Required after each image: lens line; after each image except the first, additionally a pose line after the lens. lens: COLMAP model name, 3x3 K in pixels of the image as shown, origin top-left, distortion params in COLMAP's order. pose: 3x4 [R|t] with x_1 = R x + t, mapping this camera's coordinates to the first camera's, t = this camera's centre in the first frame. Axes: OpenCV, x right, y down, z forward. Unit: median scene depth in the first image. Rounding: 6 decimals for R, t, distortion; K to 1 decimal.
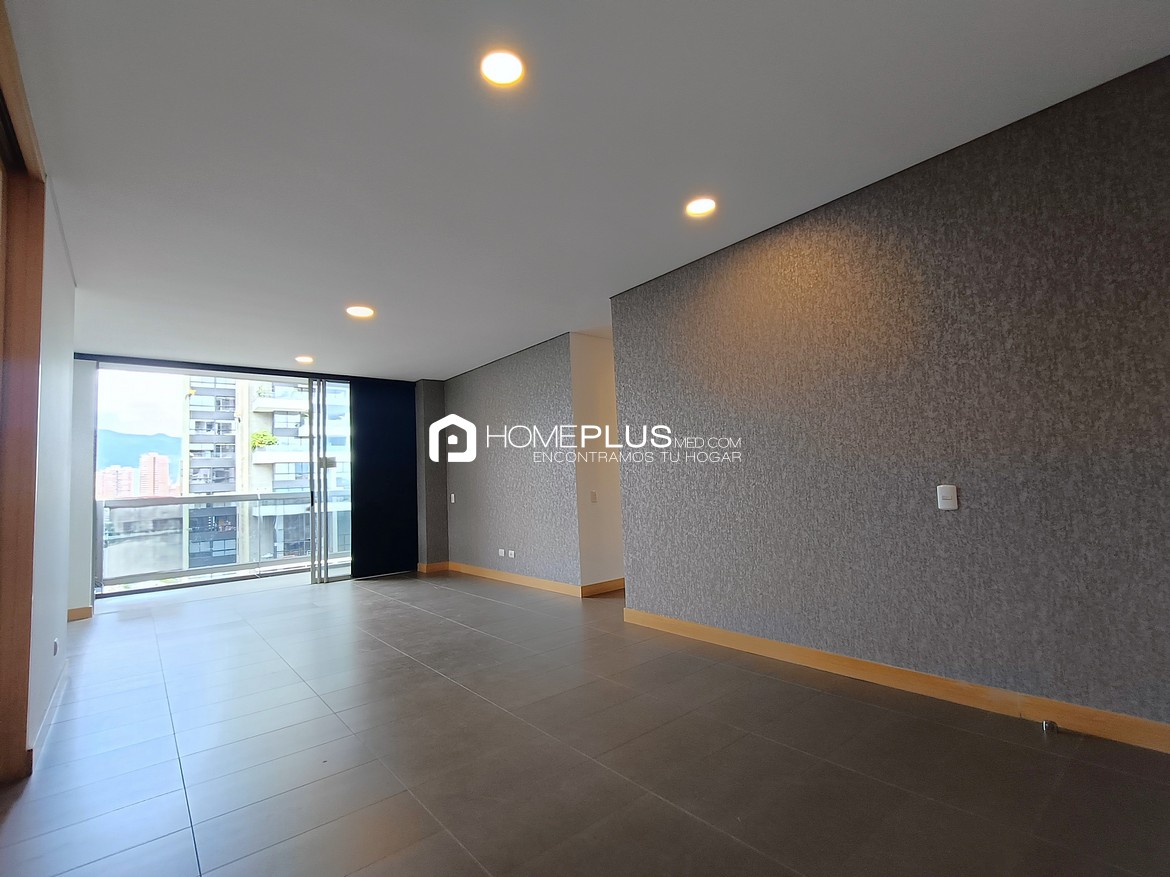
lens RADIAL K [[543.6, 0, 581.8], [0, 543.6, 442.5], [0, 0, 1]] dist [0.001098, -0.000285]
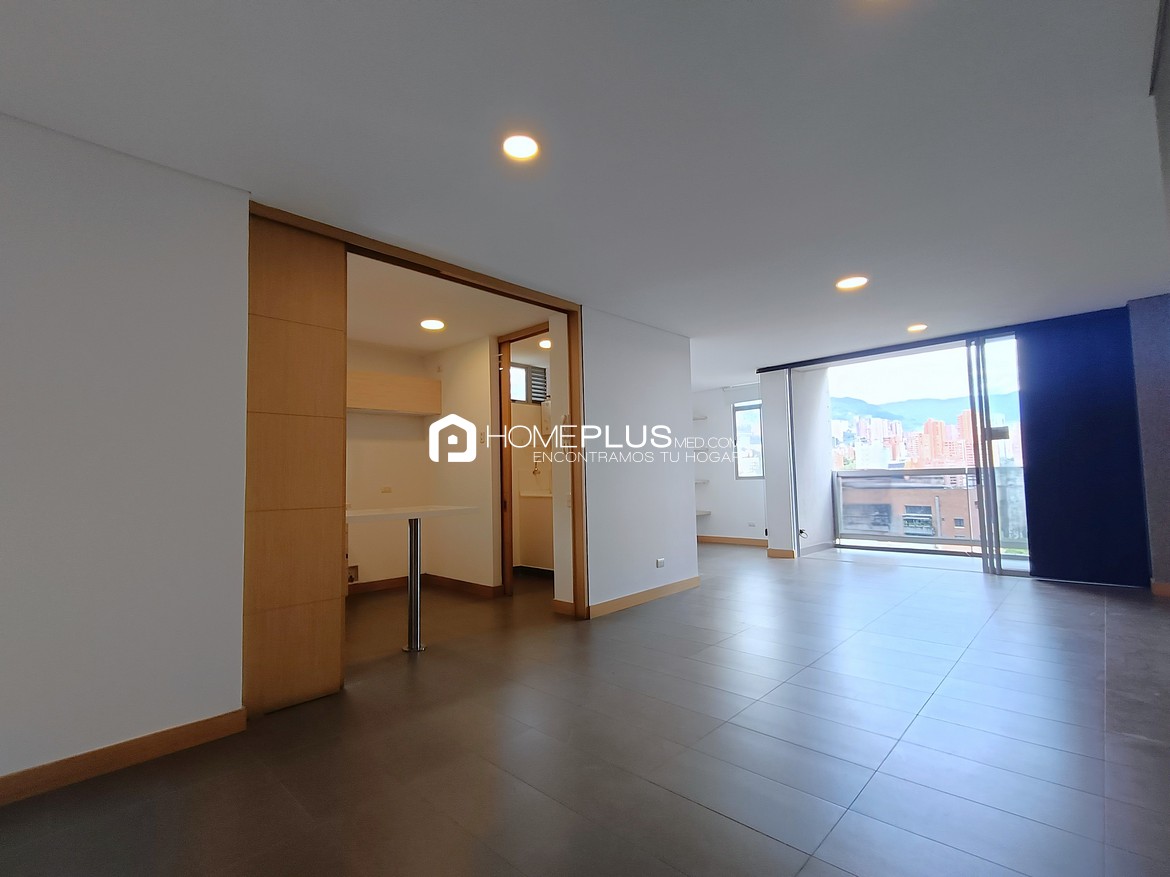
lens RADIAL K [[543.6, 0, 581.8], [0, 543.6, 442.5], [0, 0, 1]] dist [0.001098, -0.000285]
pose [[0.117150, -0.025159, -0.992795, 0.295736], [0.093412, 0.995526, -0.014206, 0.004720], [0.988711, -0.091075, 0.118976, 0.274775]]
